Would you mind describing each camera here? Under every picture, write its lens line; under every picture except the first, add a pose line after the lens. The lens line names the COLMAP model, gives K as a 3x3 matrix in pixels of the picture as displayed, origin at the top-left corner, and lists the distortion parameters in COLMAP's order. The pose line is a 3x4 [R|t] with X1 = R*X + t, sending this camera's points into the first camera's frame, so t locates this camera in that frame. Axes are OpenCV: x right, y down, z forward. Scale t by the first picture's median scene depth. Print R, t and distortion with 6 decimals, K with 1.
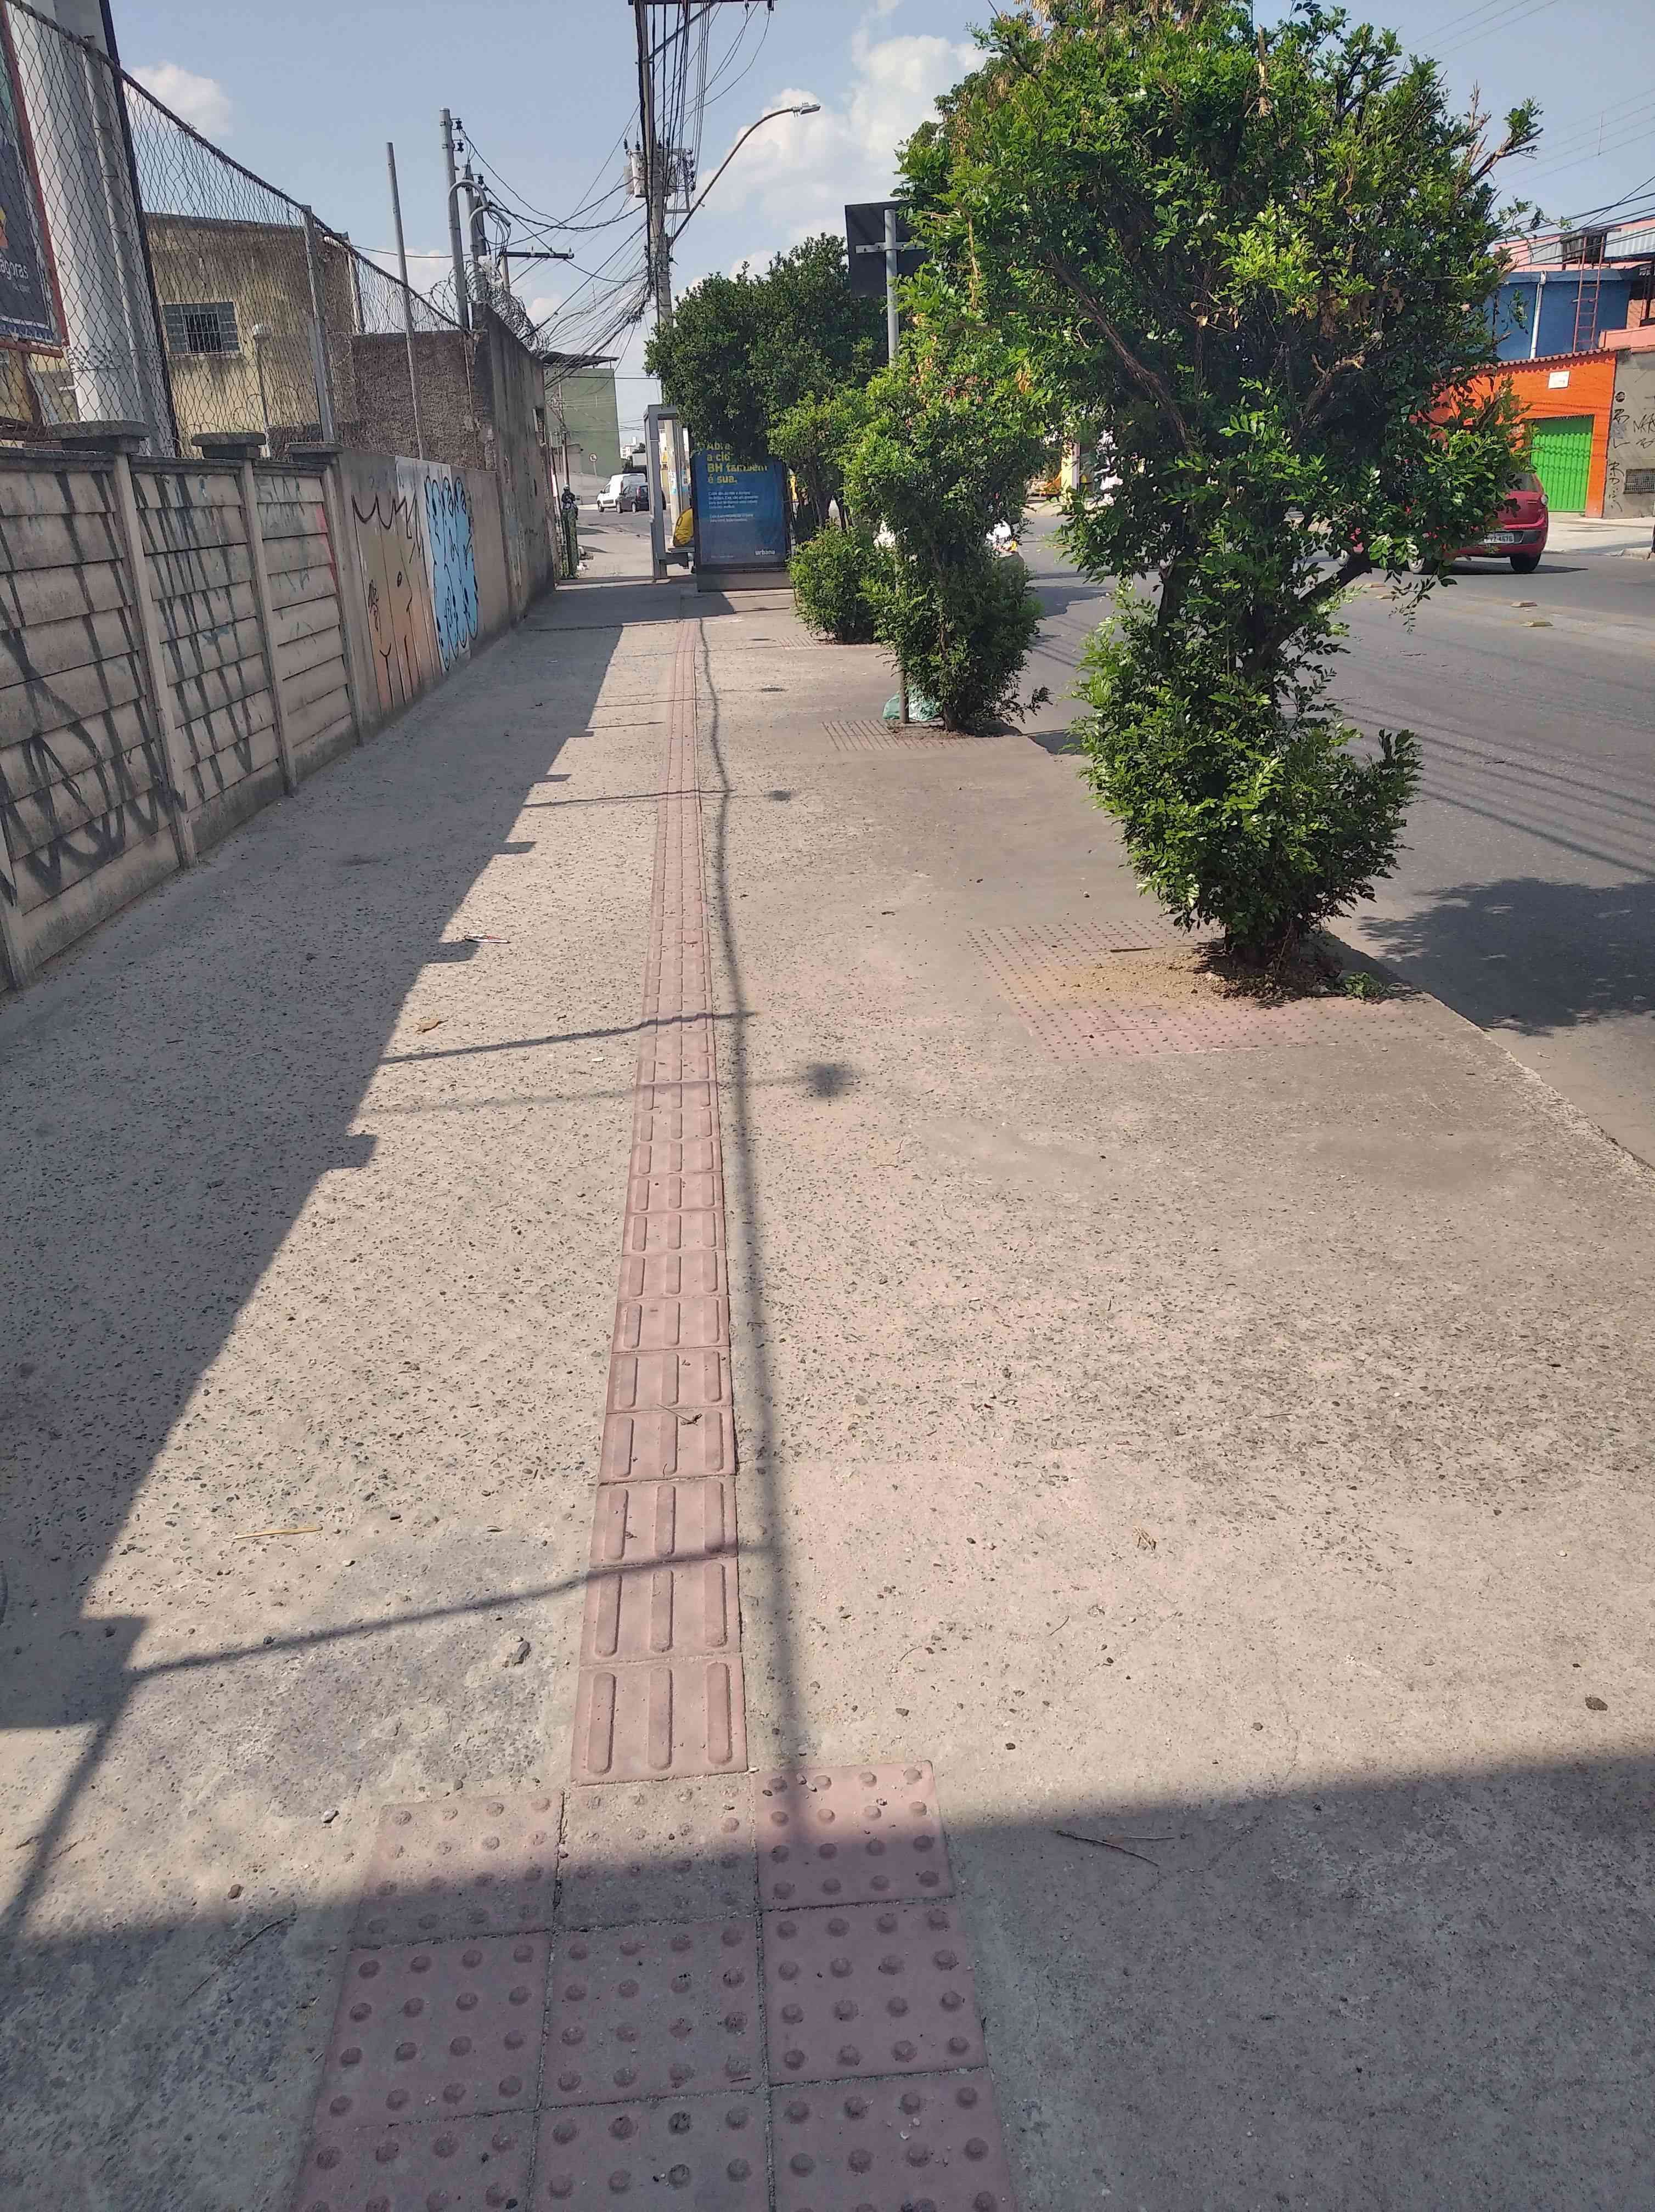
lens RADIAL K [[1686.7, 0, 827.5], [0, 1686.7, 1106.0], [0, 0, 1]] dist [-0.000979, -0.004422]
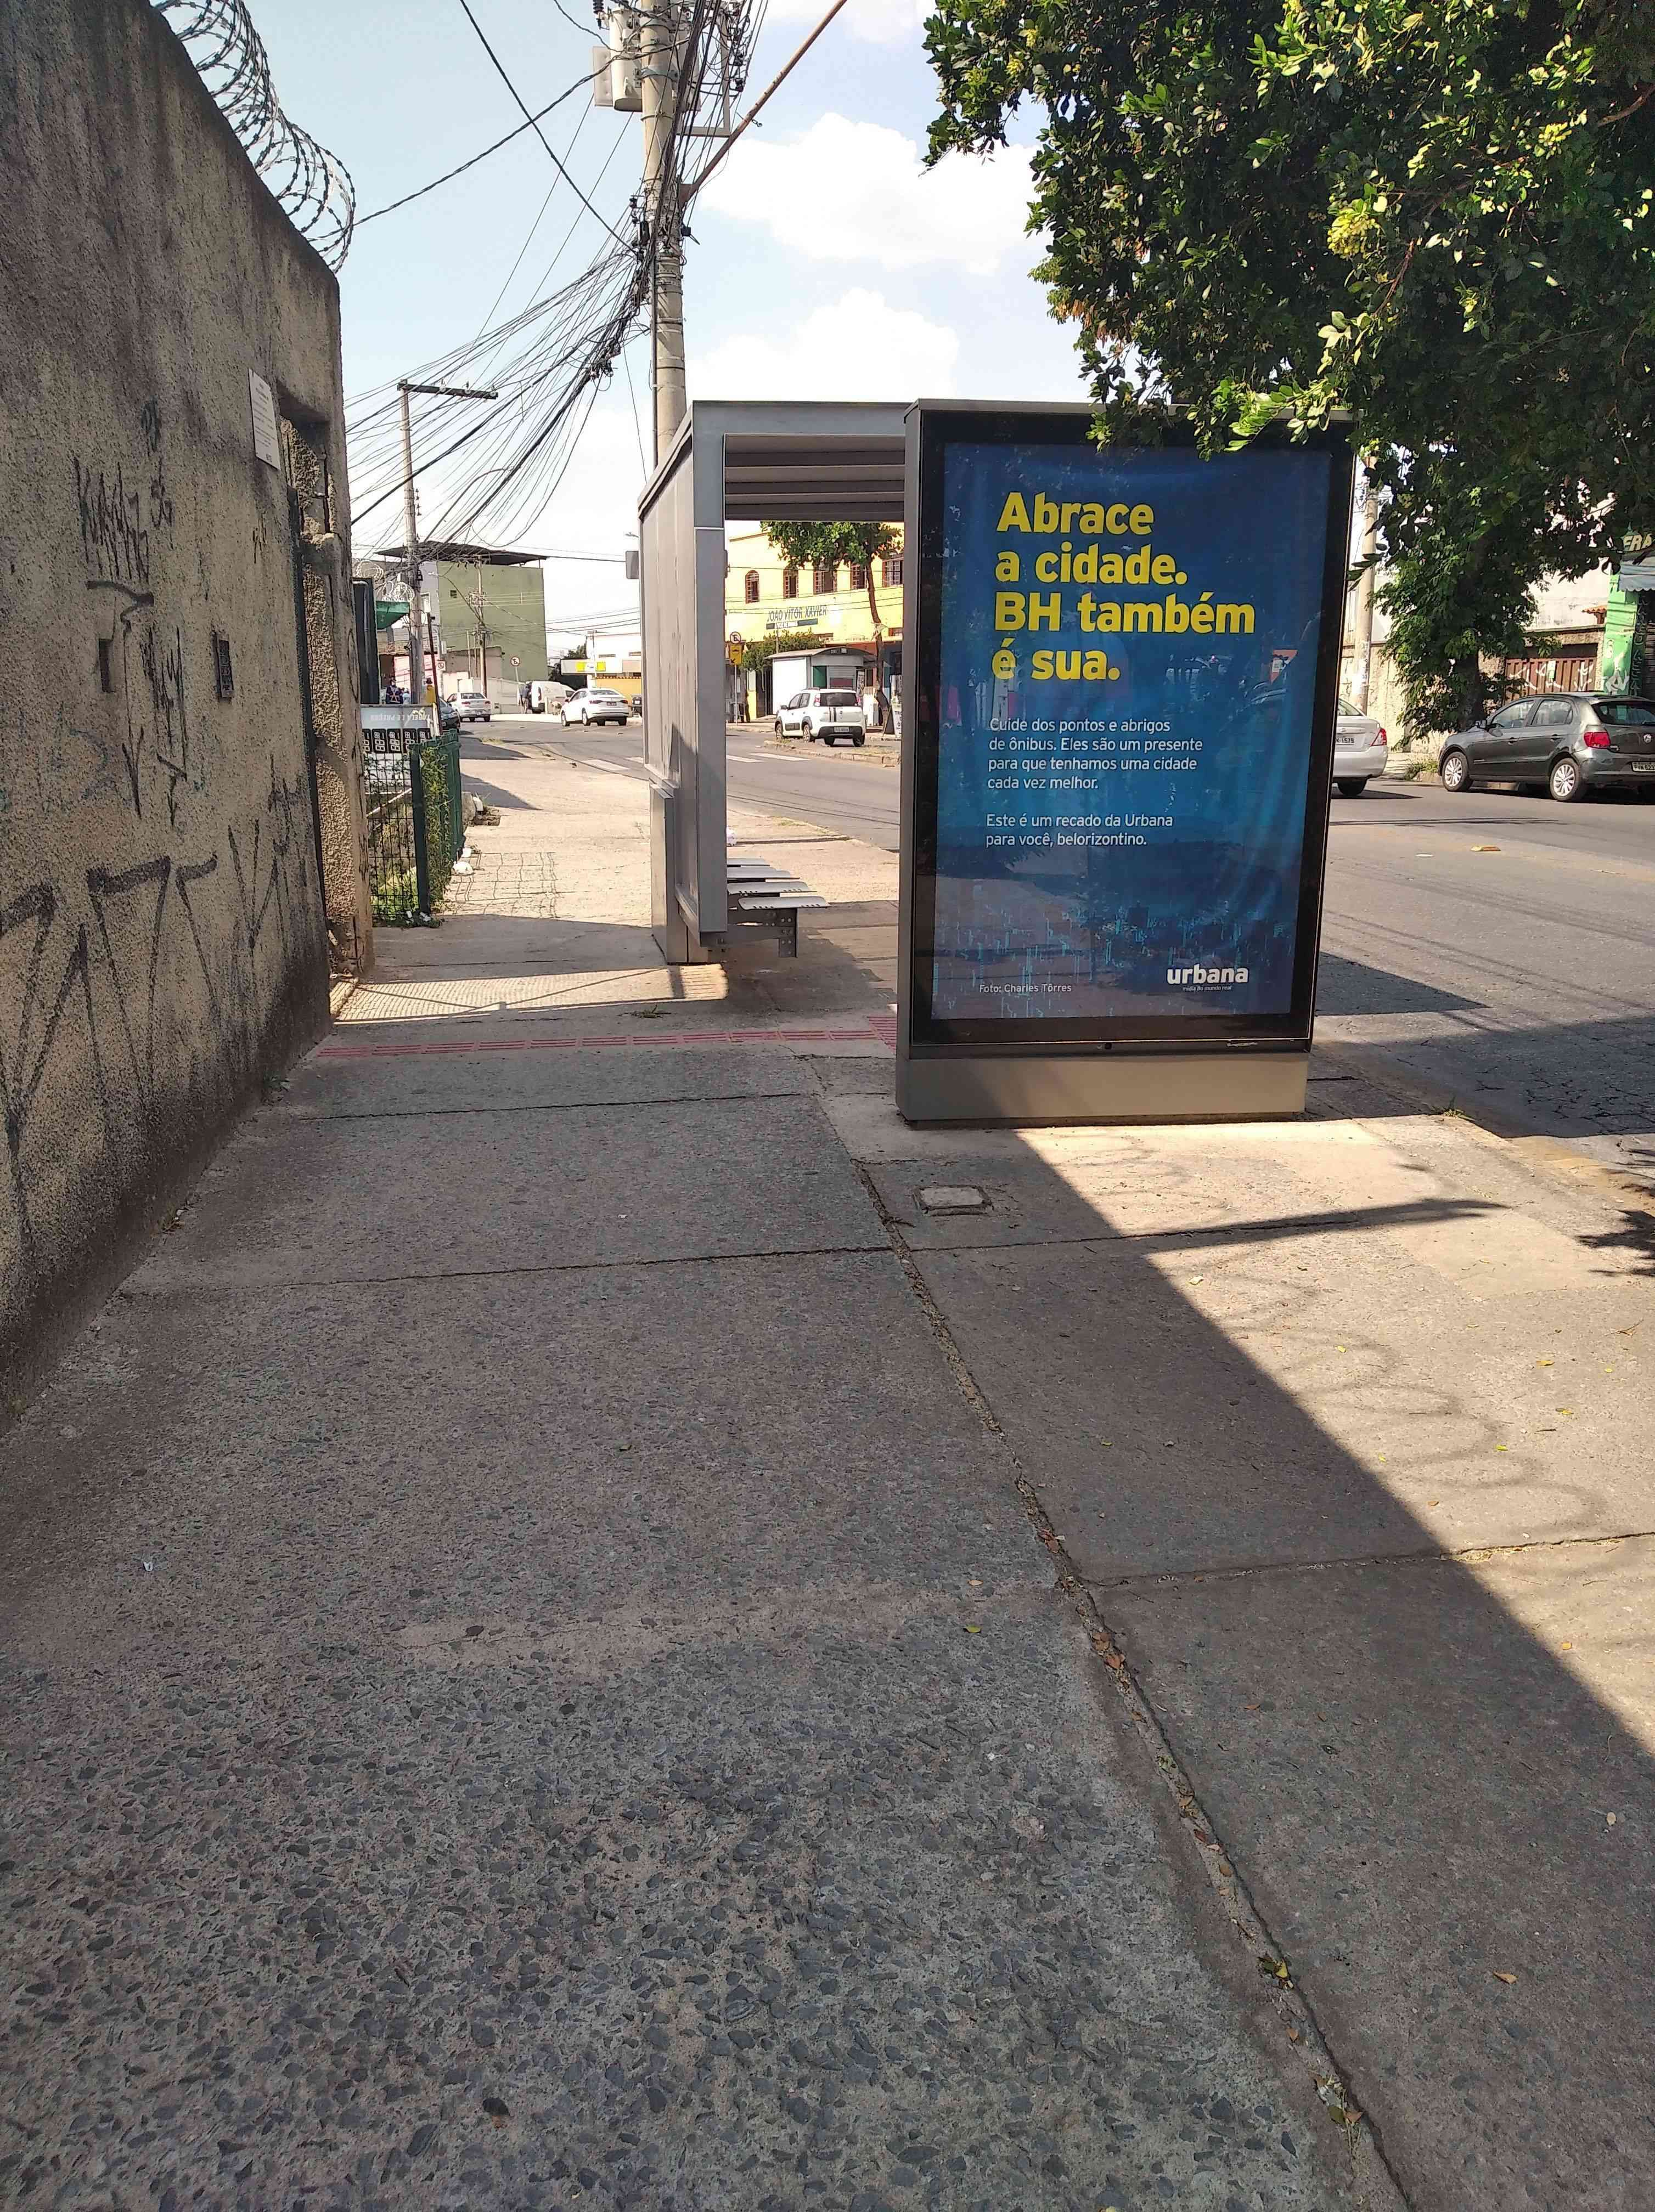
lens RADIAL K [[1686.7, 0, 827.5], [0, 1686.7, 1106.0], [0, 0, 1]] dist [-0.000979, -0.004422]
pose [[0.998137, 0.026484, 0.054957, -0.368087], [-0.019773, 0.992669, -0.119239, -1.025536], [-0.057712, 0.117930, 0.991343, 2.819513]]
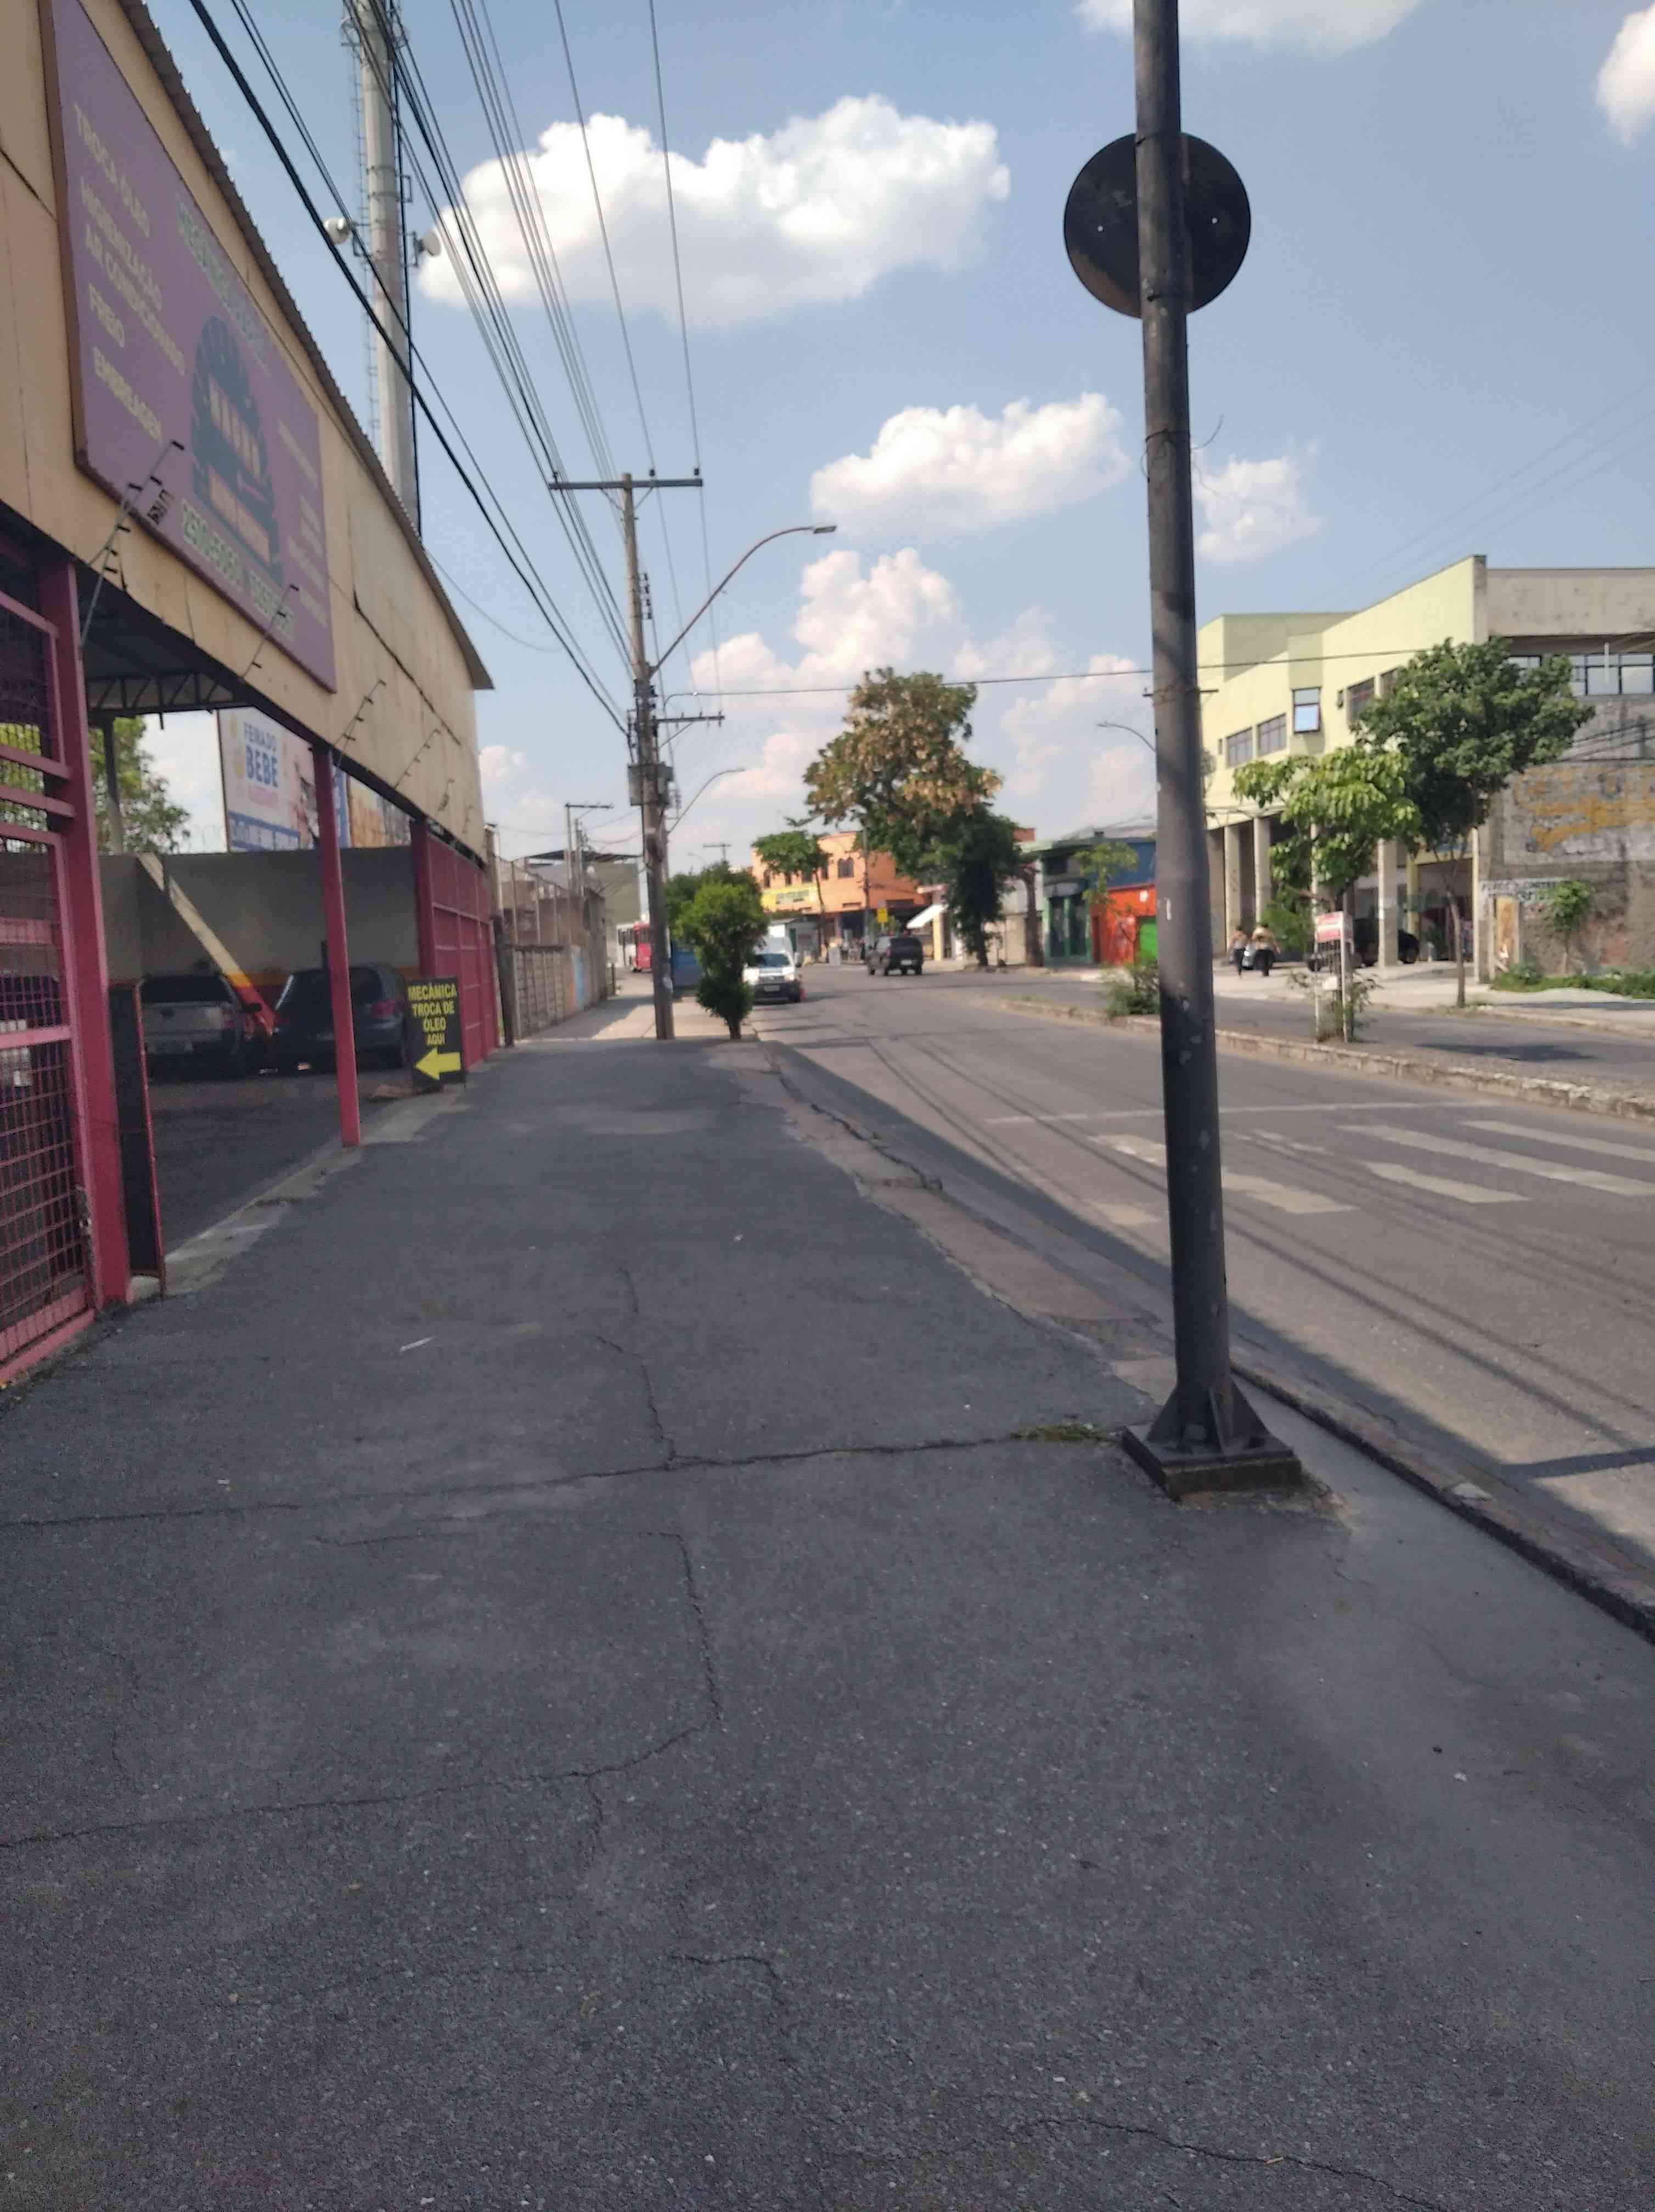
lens RADIAL K [[1686.7, 0, 827.5], [0, 1686.7, 1106.0], [0, 0, 1]] dist [-0.000979, -0.004422]
pose [[0.999988, -0.001588, -0.004615, 0.532660], [0.000360, 0.967046, -0.254601, 1.542677], [0.004867, 0.254597, 0.967035, -4.302480]]
